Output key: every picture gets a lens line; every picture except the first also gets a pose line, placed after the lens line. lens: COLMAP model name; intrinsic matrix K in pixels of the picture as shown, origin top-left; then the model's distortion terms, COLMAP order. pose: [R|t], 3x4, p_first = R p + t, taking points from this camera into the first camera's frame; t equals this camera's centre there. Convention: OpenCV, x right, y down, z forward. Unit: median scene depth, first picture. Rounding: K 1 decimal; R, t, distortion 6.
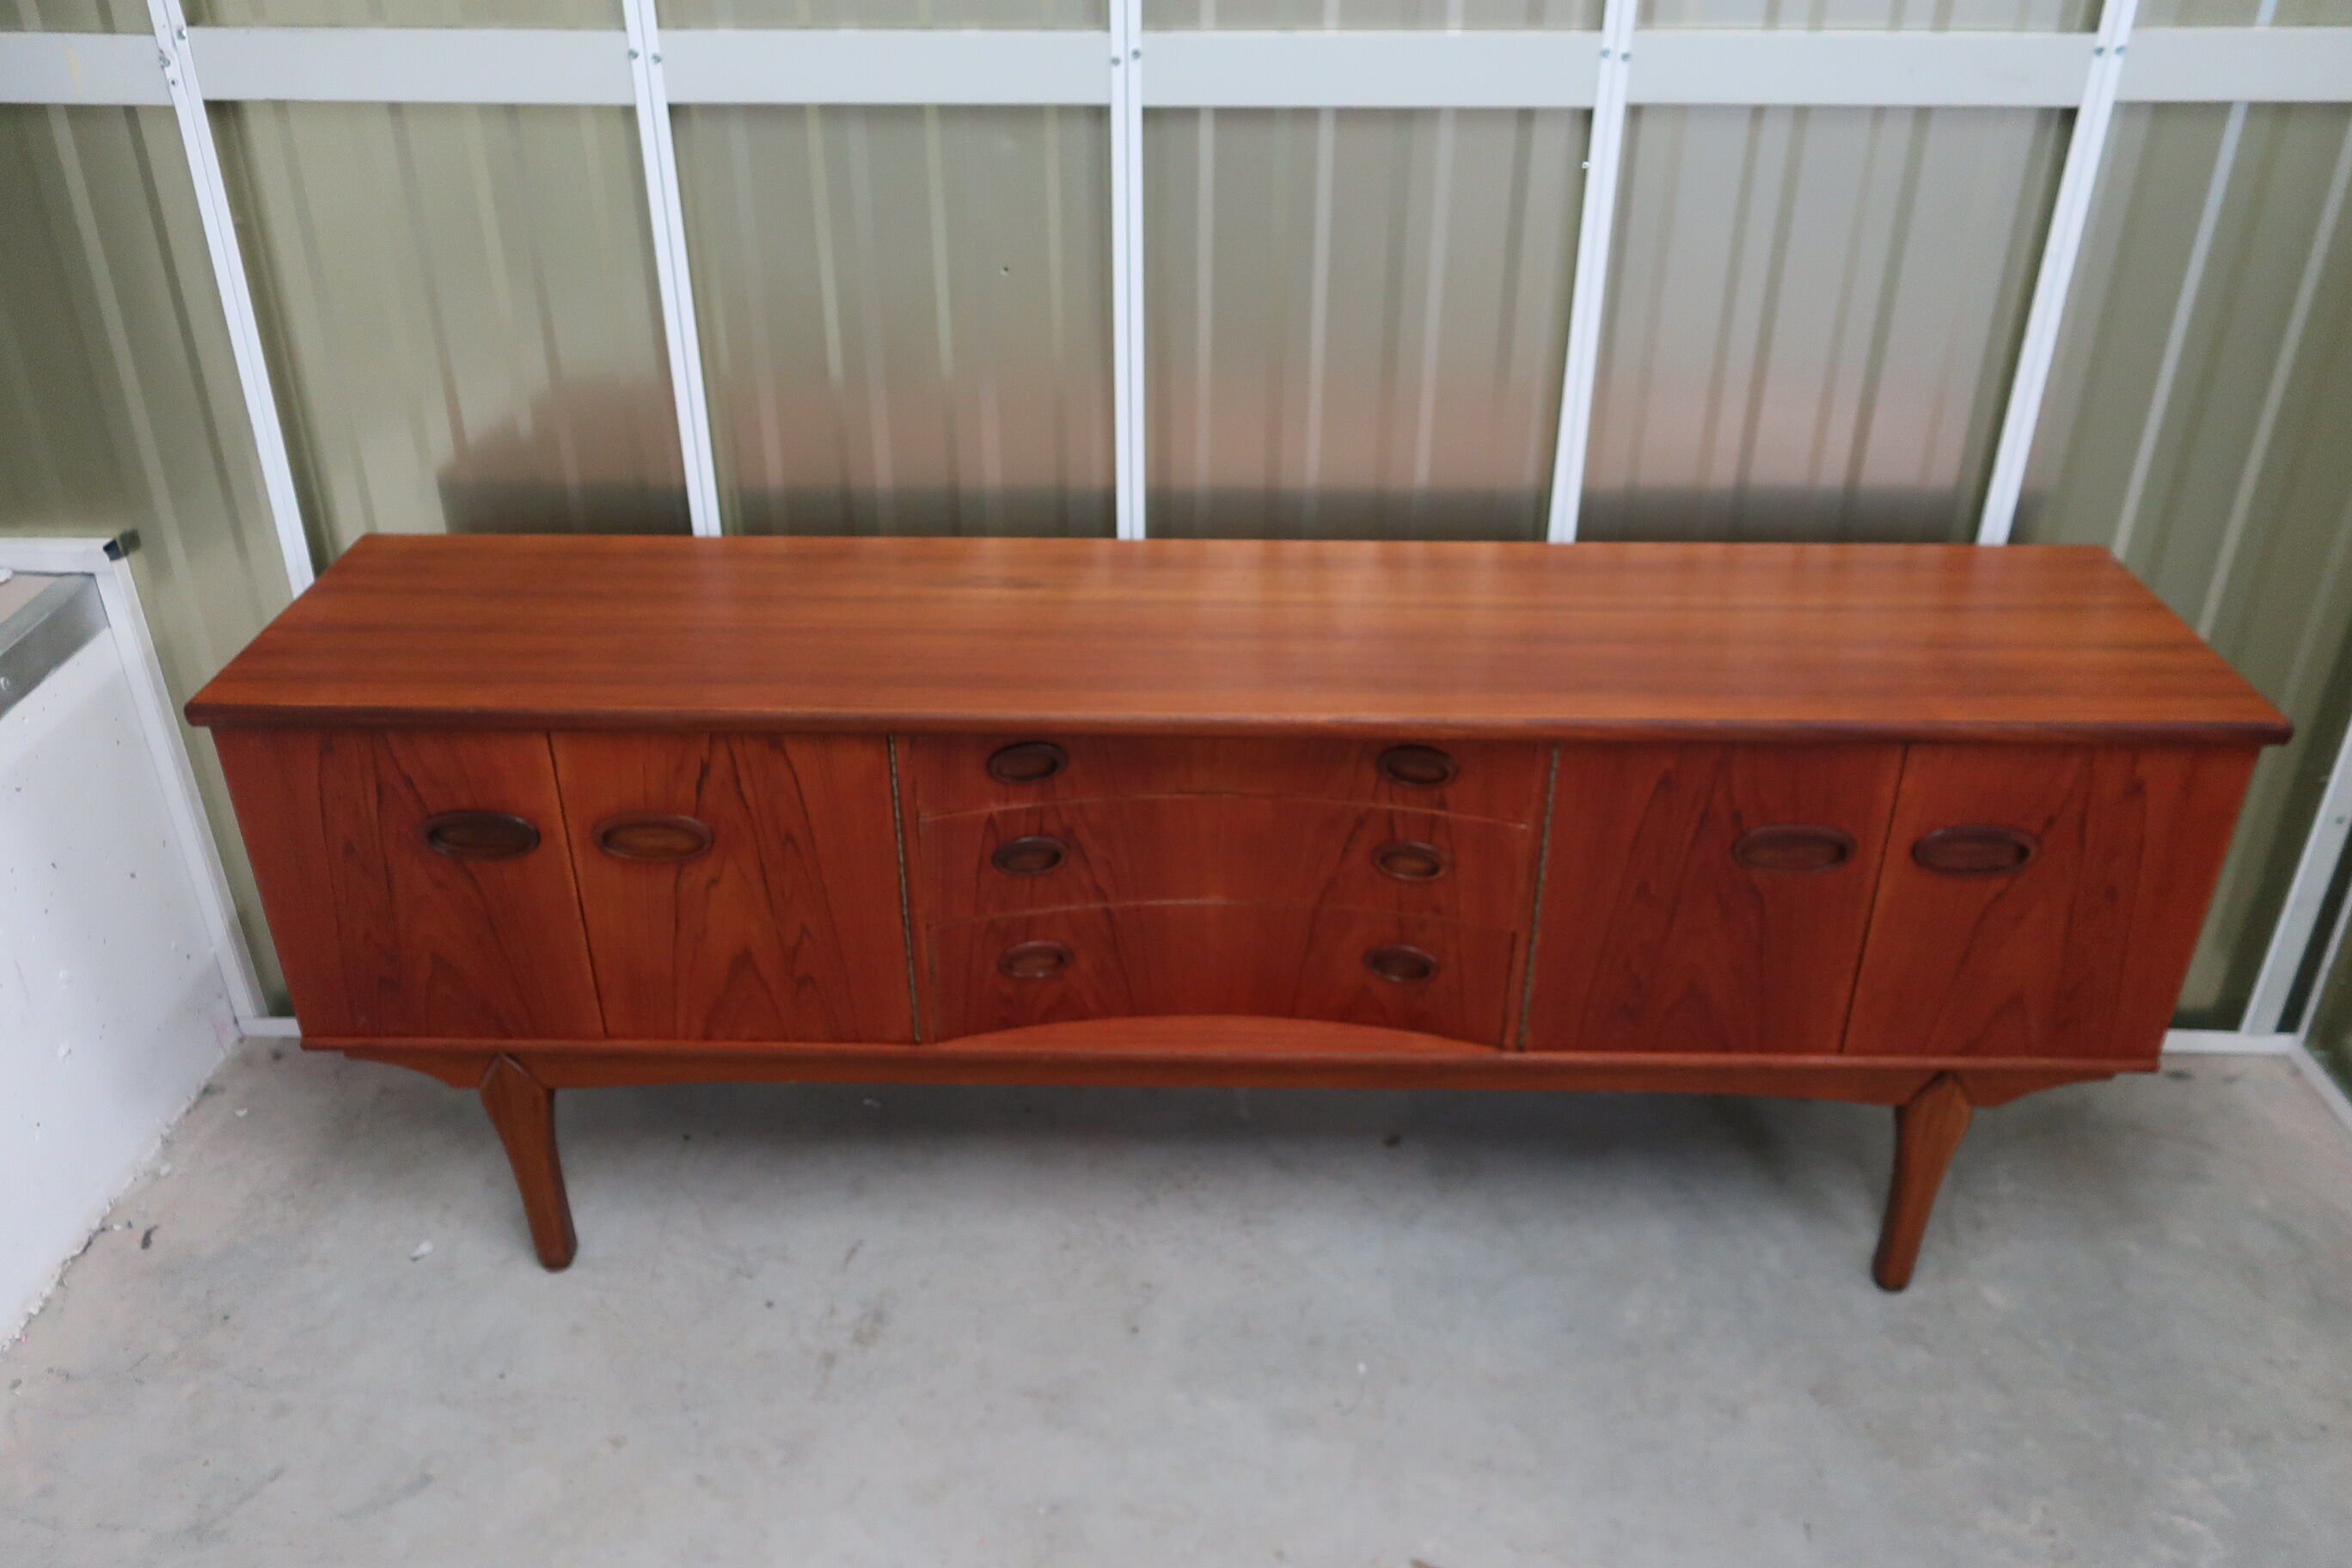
lens RADIAL K [[1868.5, 0, 1168.3], [0, 1868.5, 792.2], [0, 0, 1]] dist [-0.001112, 0.009626]
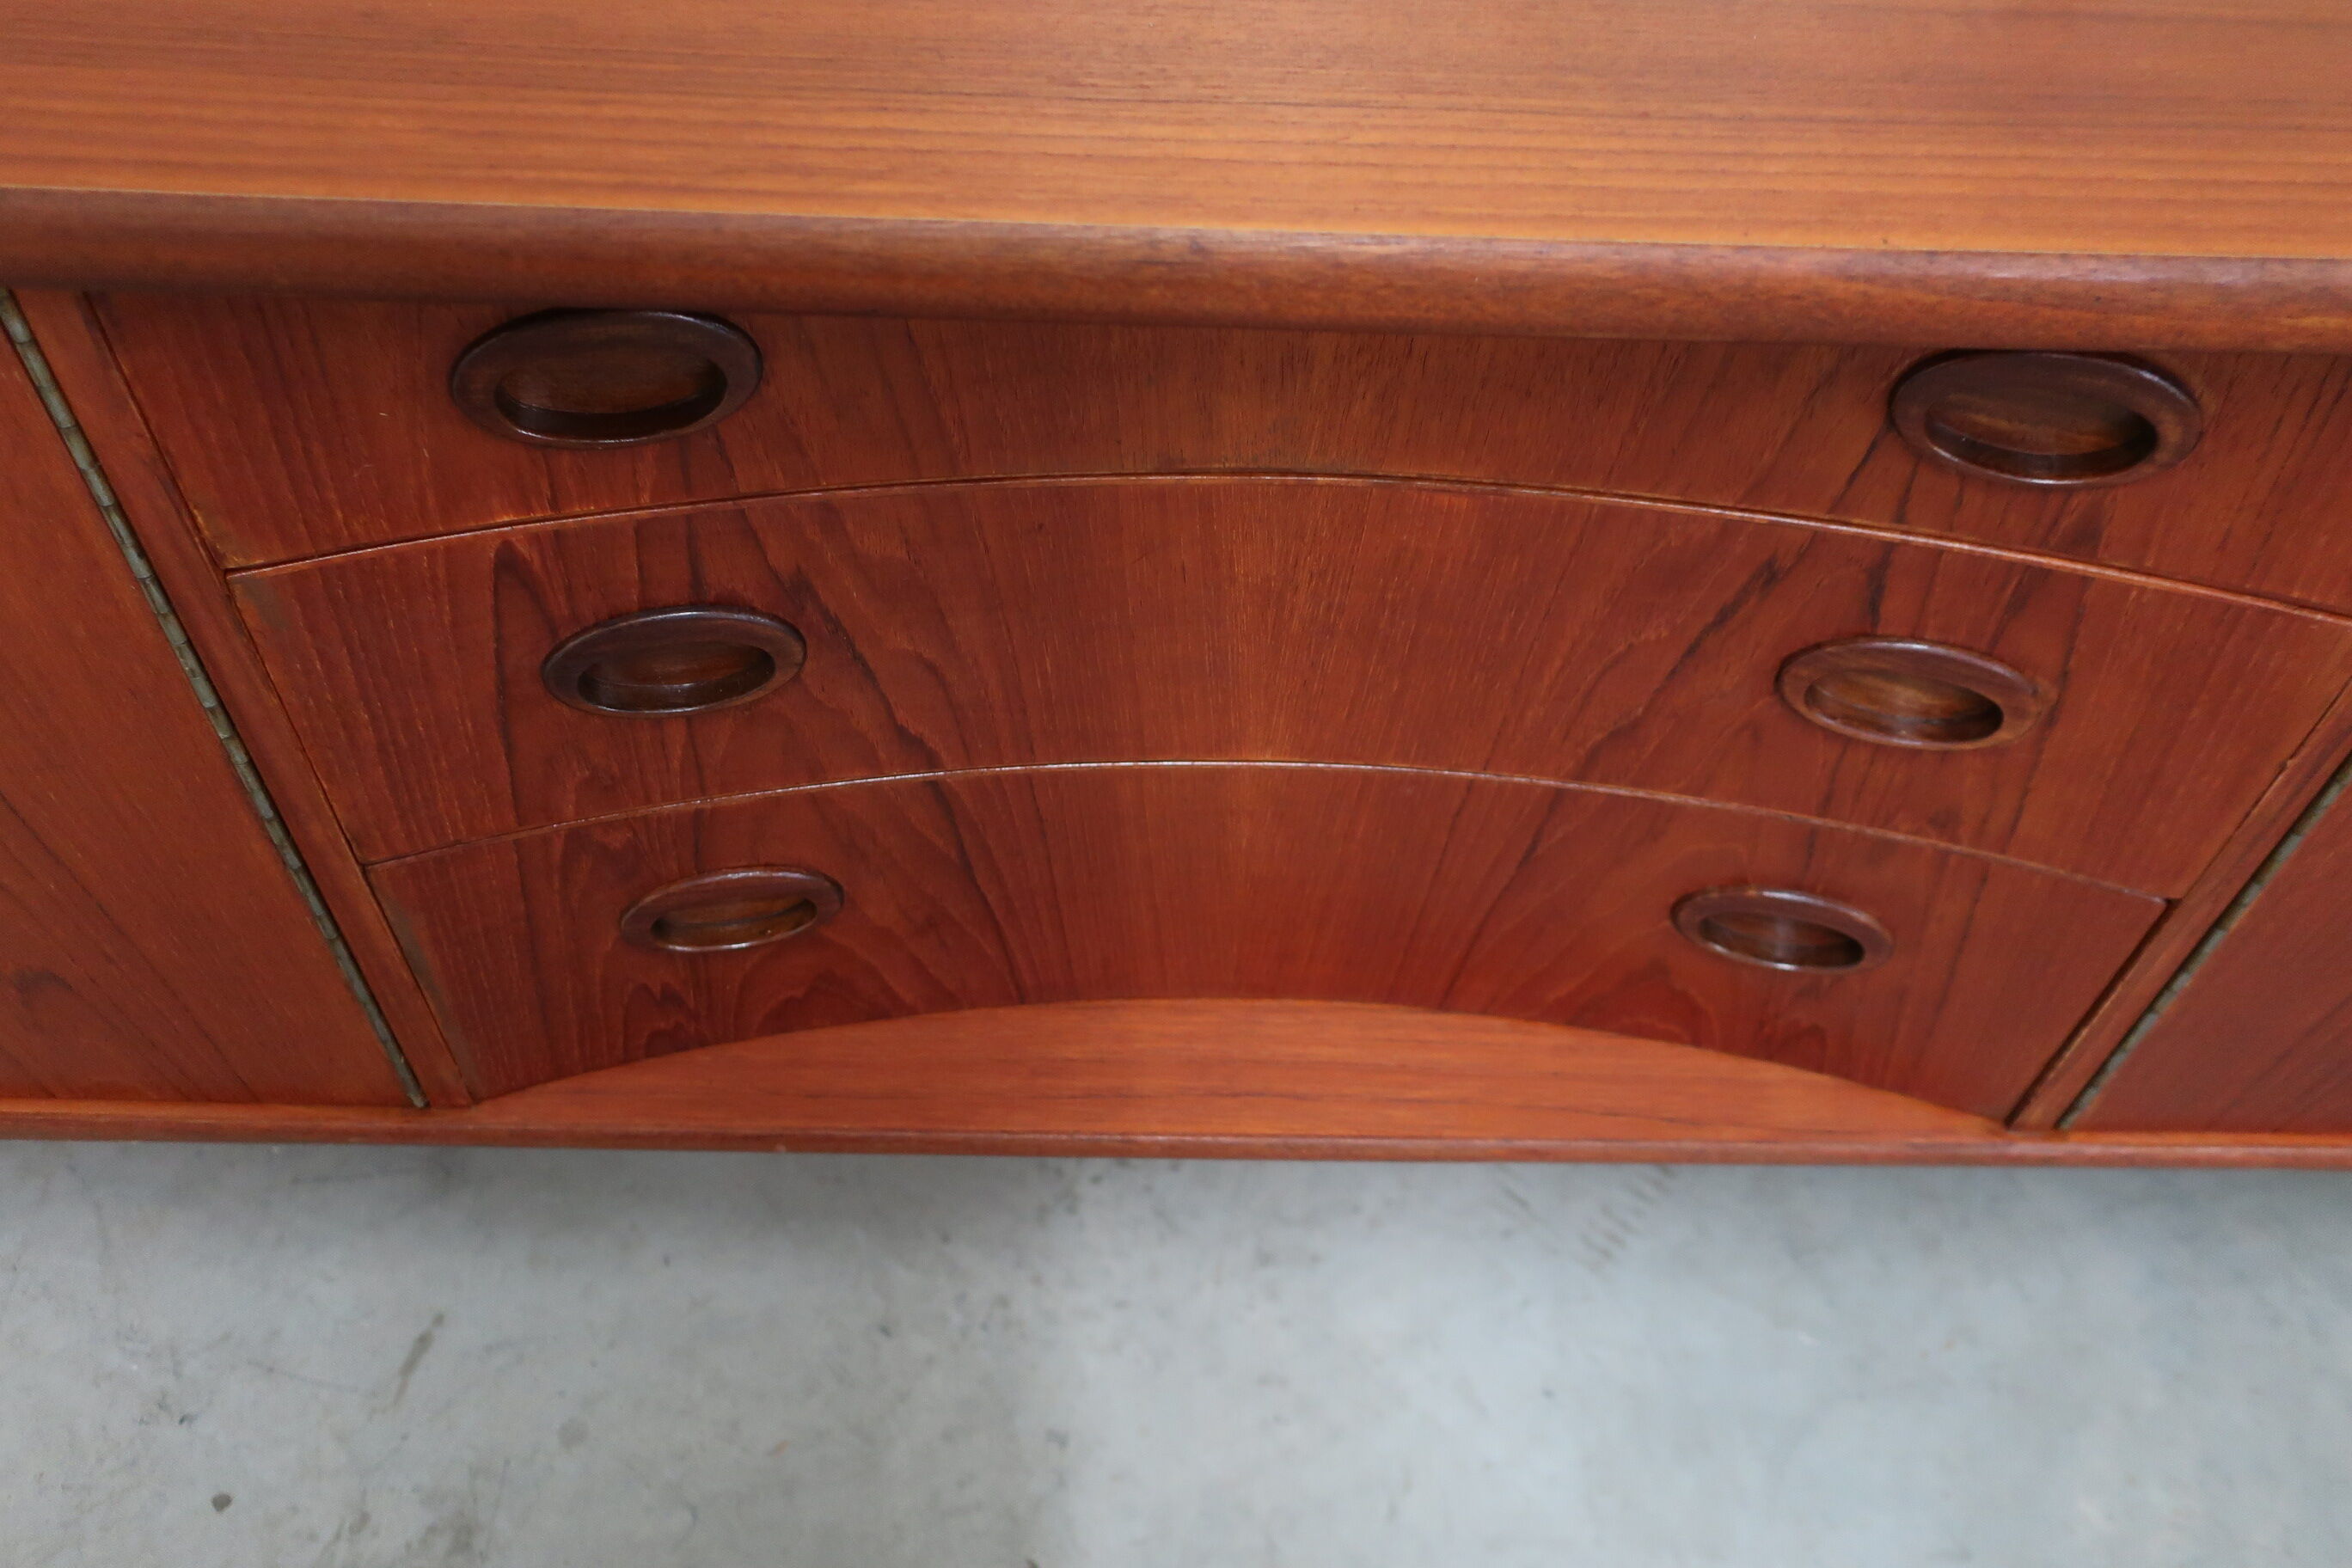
lens RADIAL K [[1868.5, 0, 1166.9], [0, 1868.5, 793.1], [0, 0, 1]] dist [-0.001112, 0.009626]
pose [[0.998837, 0.003682, 0.048078, -0.007842], [-0.019509, 0.942689, 0.333103, -0.046853], [-0.044096, -0.333653, 0.941664, 0.678878]]
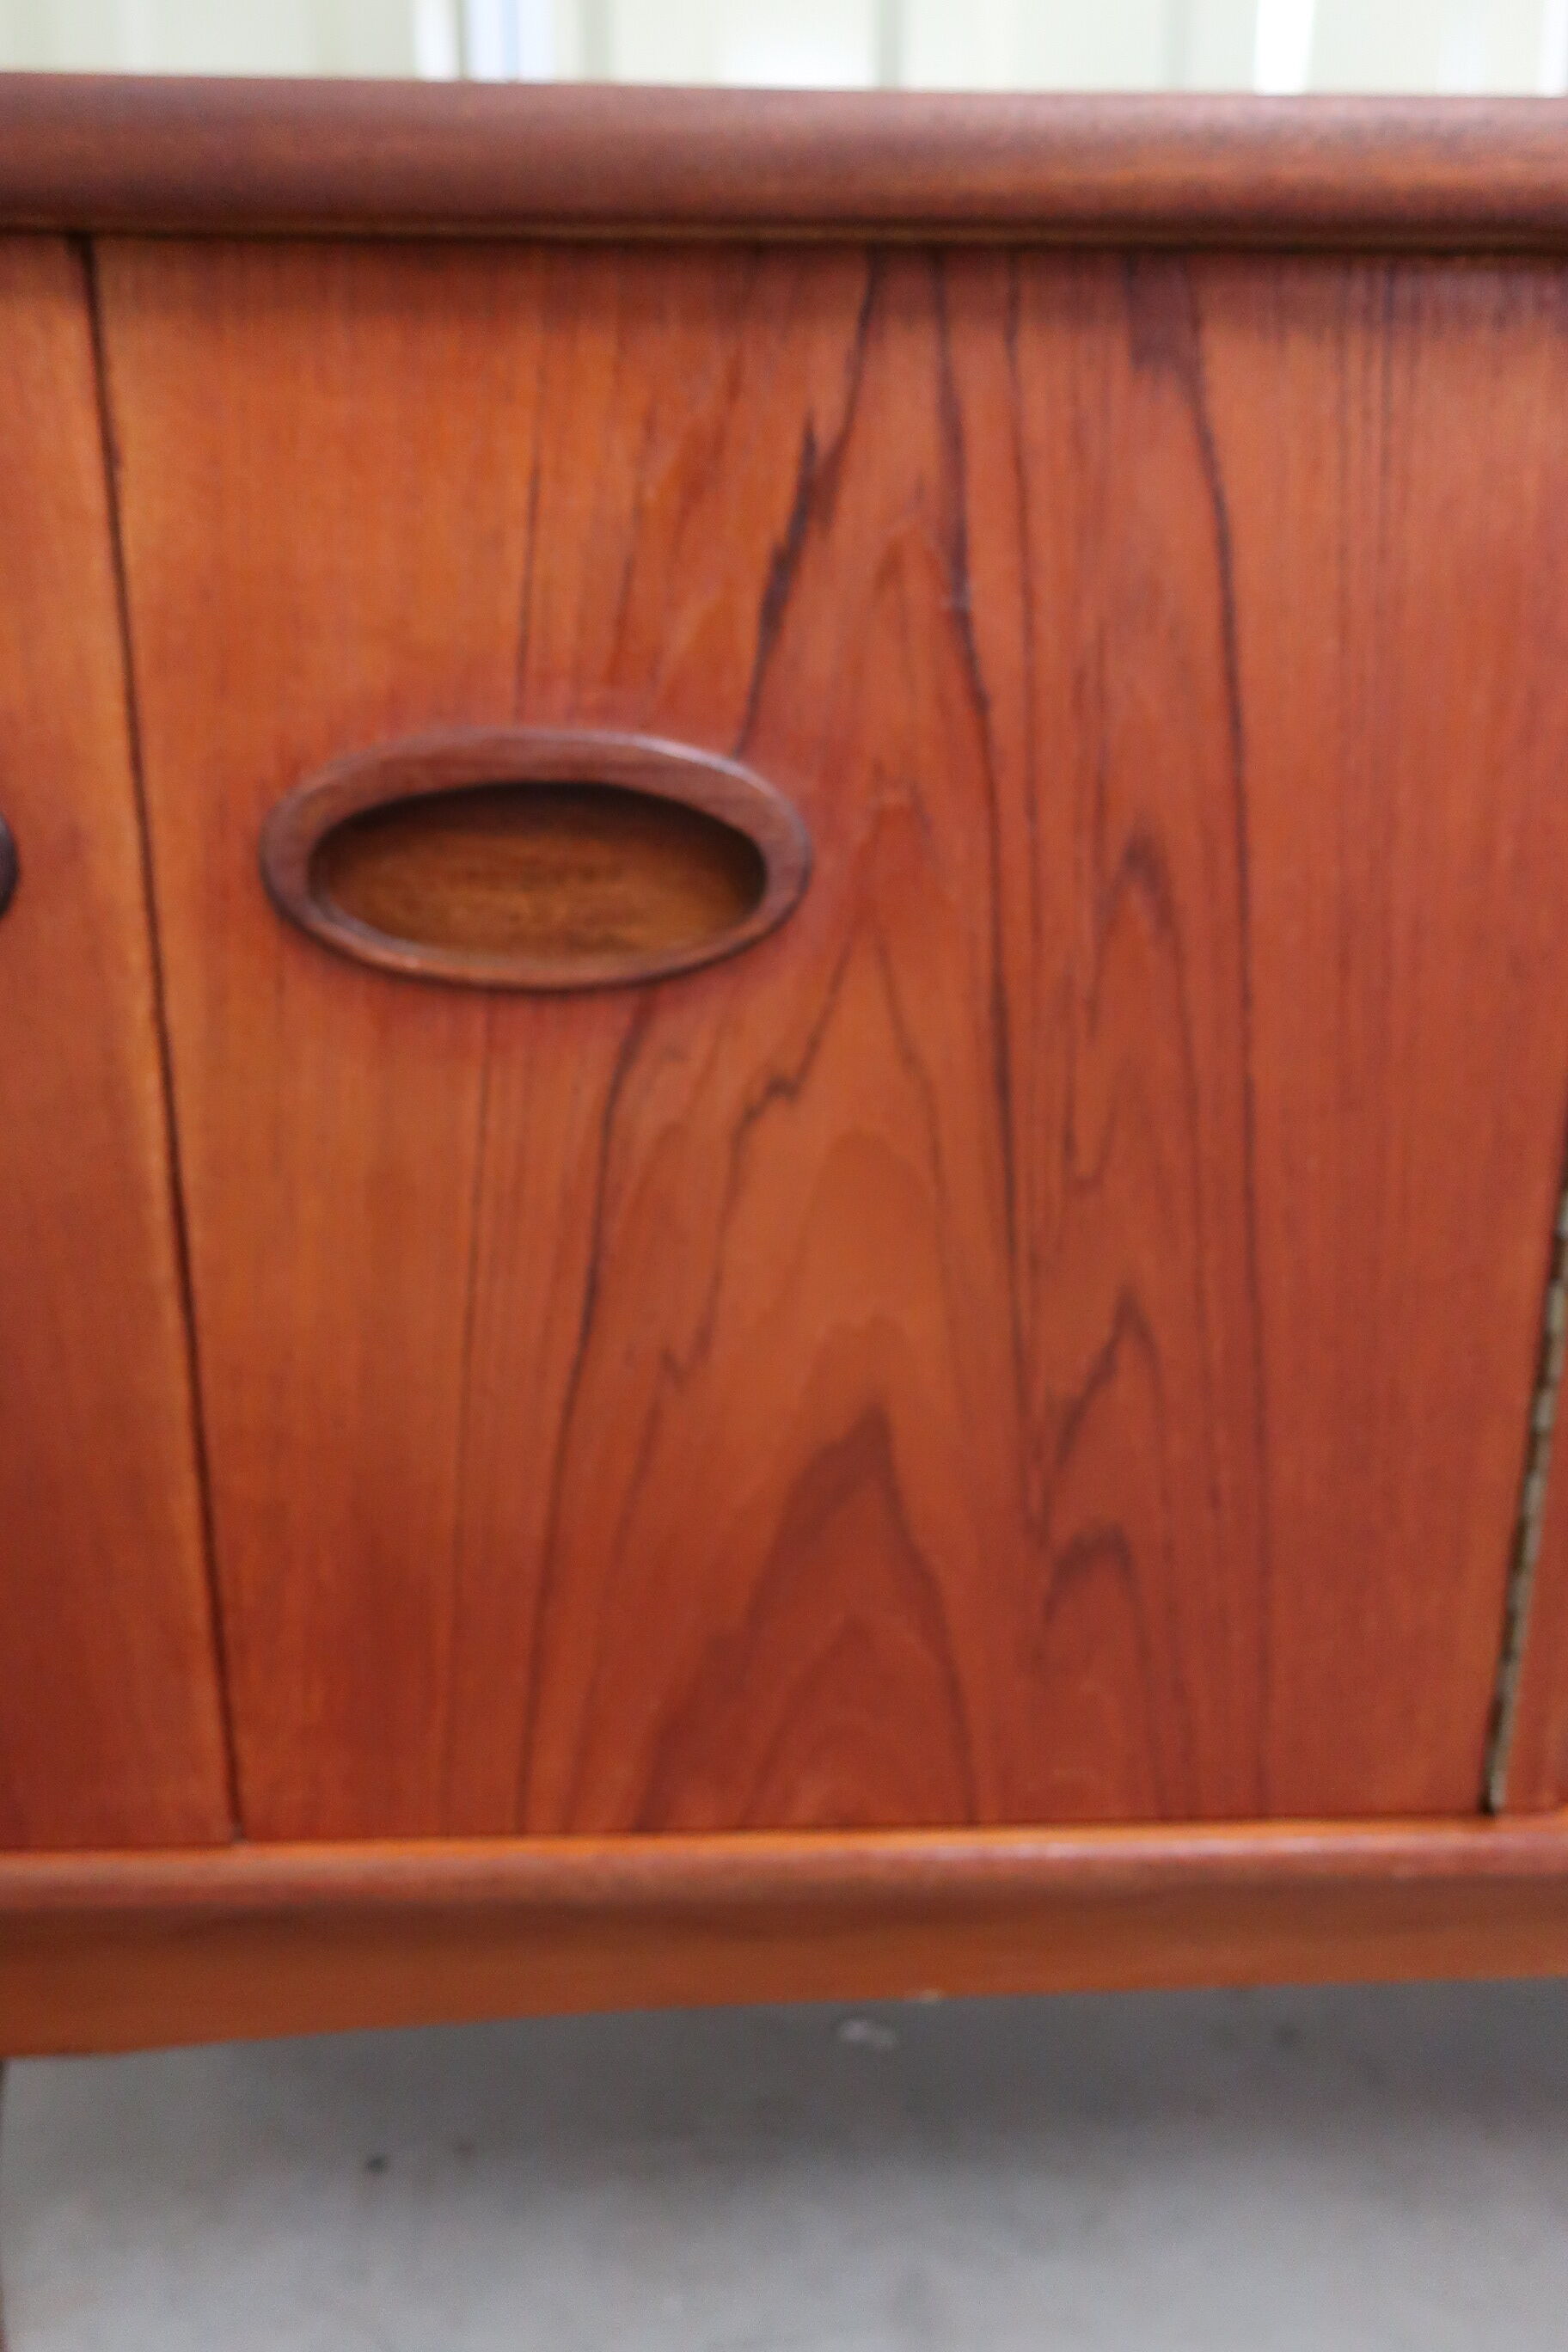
lens RADIAL K [[1868.5, 0, 784.5], [0, 1868.5, 1178.1], [0, 0, 1]] dist [-0.001112, 0.009626]
pose [[0.997697, -0.011928, 0.066768, -0.247432], [0.026960, 0.973048, -0.229023, 0.106694], [-0.062236, 0.230295, 0.971129, 0.747735]]
